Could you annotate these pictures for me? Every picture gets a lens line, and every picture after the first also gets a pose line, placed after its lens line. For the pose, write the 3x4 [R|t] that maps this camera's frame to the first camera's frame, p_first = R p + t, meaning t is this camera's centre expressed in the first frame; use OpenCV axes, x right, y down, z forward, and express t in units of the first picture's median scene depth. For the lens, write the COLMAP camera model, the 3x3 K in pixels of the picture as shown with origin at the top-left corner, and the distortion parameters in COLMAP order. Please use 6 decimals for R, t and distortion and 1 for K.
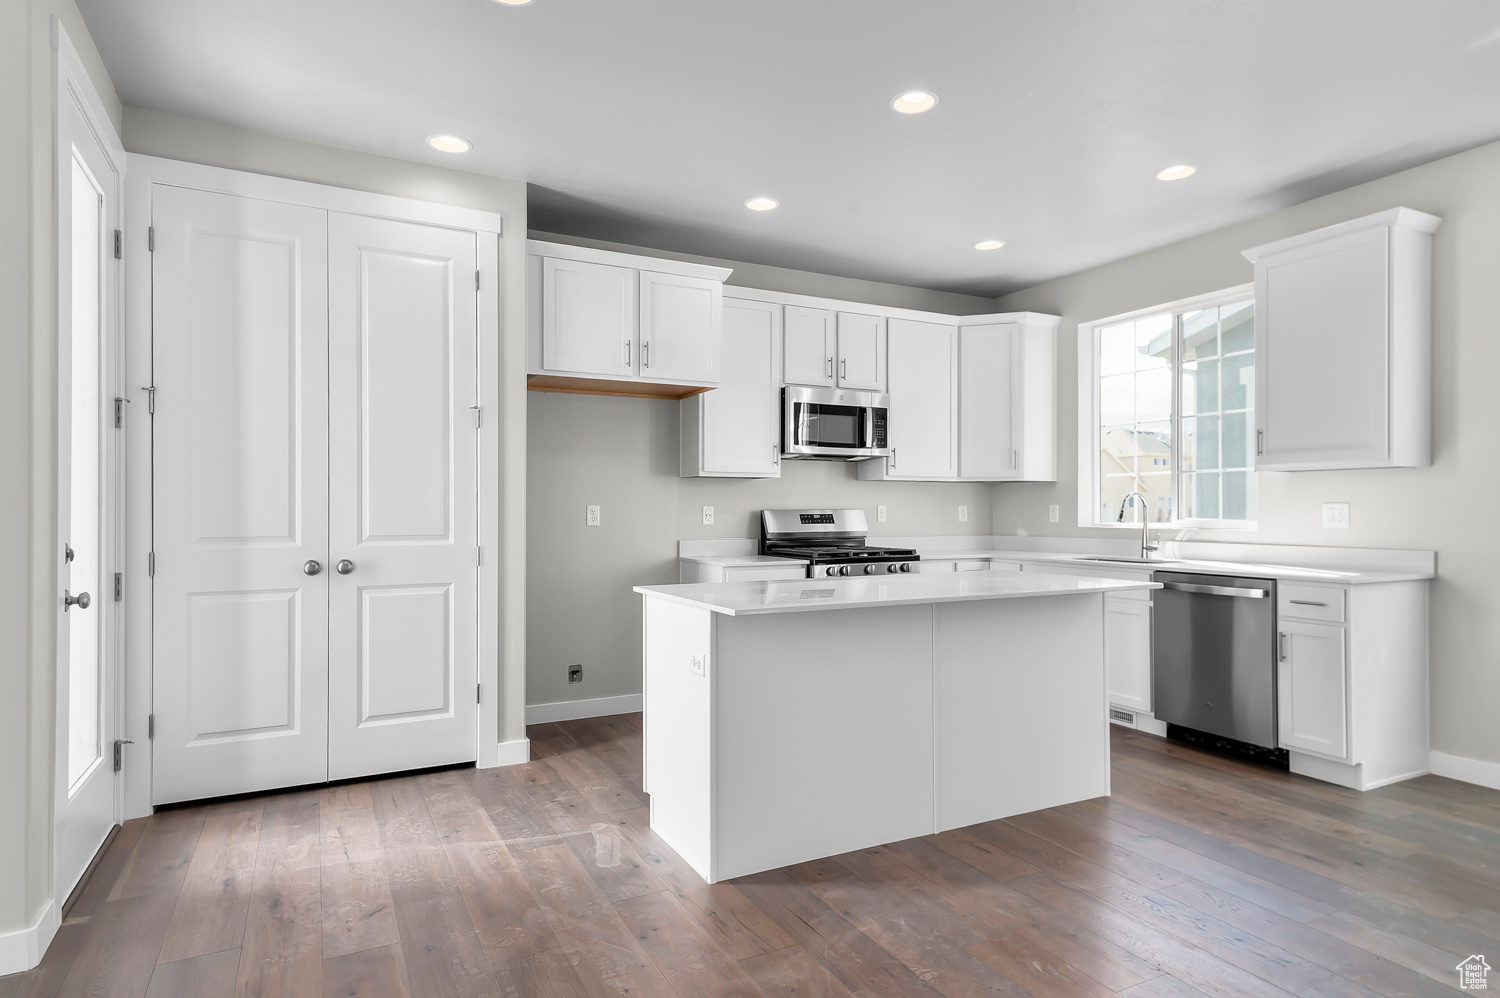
lens RADIAL K [[845.5, 0, 757.1], [0, 845.5, 506.1], [0, 0, 1]] dist [-0.003578, -0.001365]
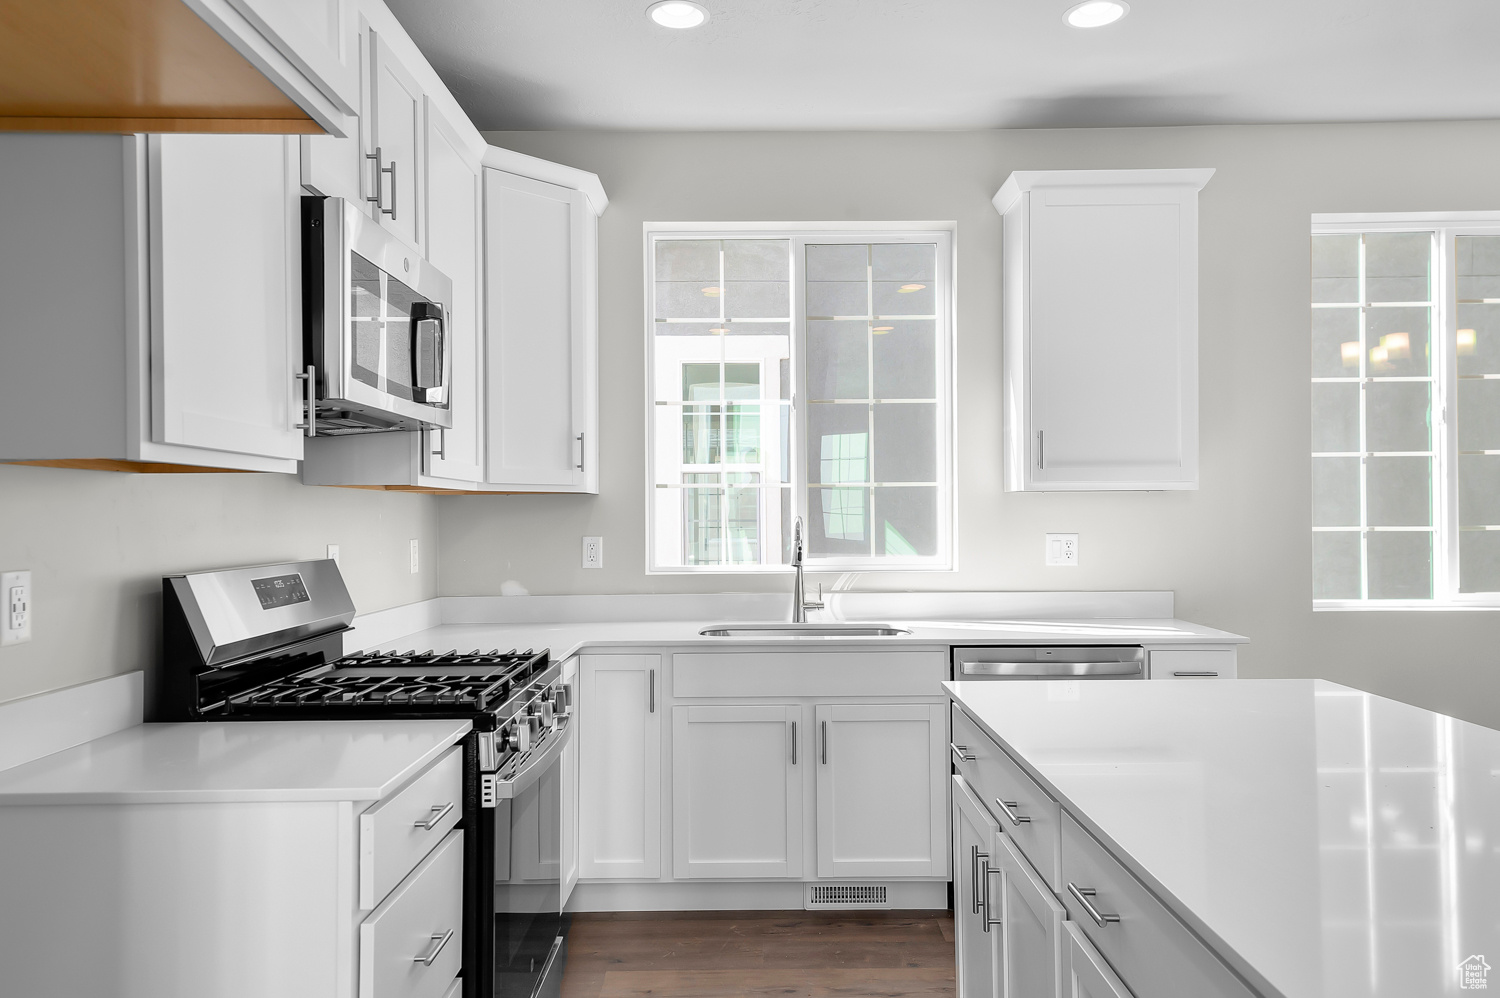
lens RADIAL K [[1100.3, 0, 750.0], [0, 1100.3, 499.0], [0, 0, 1]] dist [0.004225, 0.001478]
pose [[0.460226, 0.010450, 0.887740, -0.268021], [0.002036, 0.999916, -0.012826, -0.018439], [-0.887800, 0.007711, 0.460166, 0.651963]]
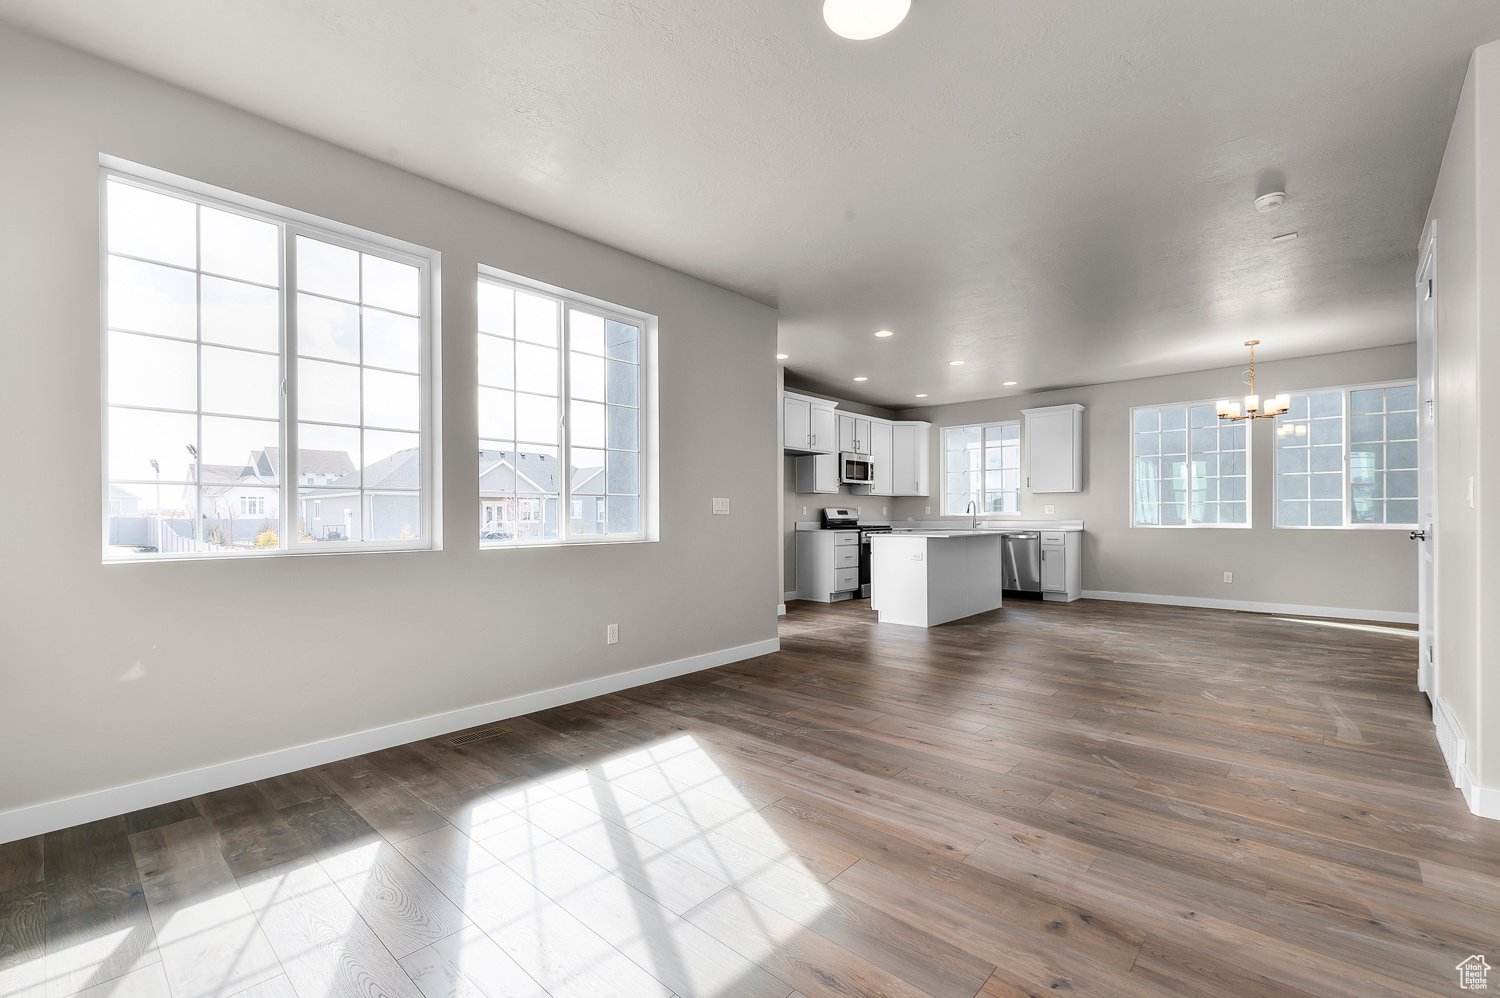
lens RADIAL K [[646.0, 0, 754.6], [0, 646.0, 521.8], [0, 0, 1]] dist [0.003079, 0.000093]
pose [[0.936720, -0.005067, 0.350043, -0.775897], [0.000726, 0.999921, 0.012530, 0.019526], [-0.350079, -0.011483, 0.936650, -0.515413]]
